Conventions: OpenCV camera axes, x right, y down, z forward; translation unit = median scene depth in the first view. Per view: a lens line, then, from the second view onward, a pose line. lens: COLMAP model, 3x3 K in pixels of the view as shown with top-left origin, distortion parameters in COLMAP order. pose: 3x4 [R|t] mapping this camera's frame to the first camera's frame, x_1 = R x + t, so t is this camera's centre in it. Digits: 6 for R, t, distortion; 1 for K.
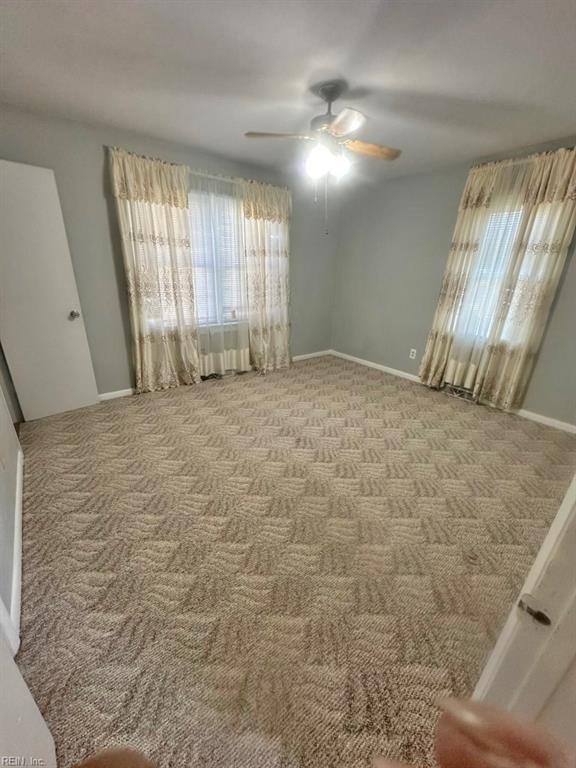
lens RADIAL K [[305.6, 0, 288.0], [0, 305.6, 384.0], [0, 0, 1]] dist [-0.006009, 0.001129]
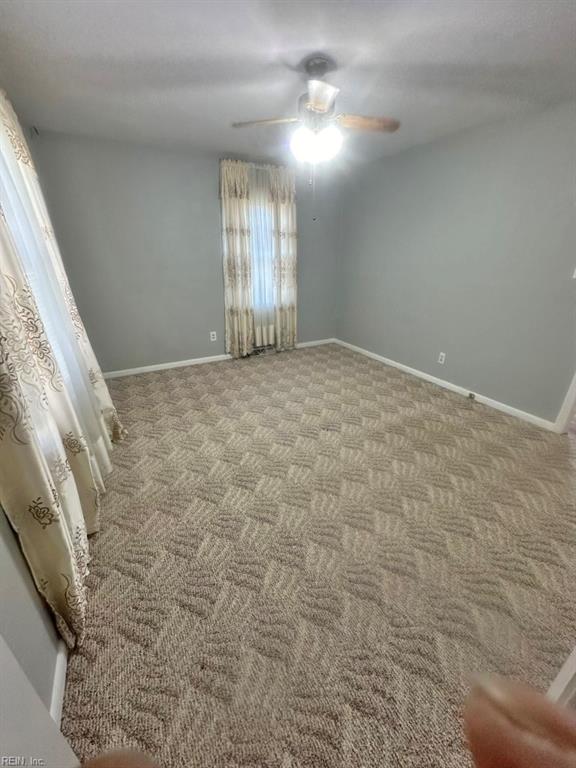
lens RADIAL K [[305.6, 0, 288.0], [0, 305.6, 384.0], [0, 0, 1]] dist [-0.006009, 0.001129]
pose [[0.180292, -0.421764, 0.888600, -0.813000], [0.370376, 0.866021, 0.335900, -0.325669], [-0.911217, 0.268556, 0.312348, 0.752033]]
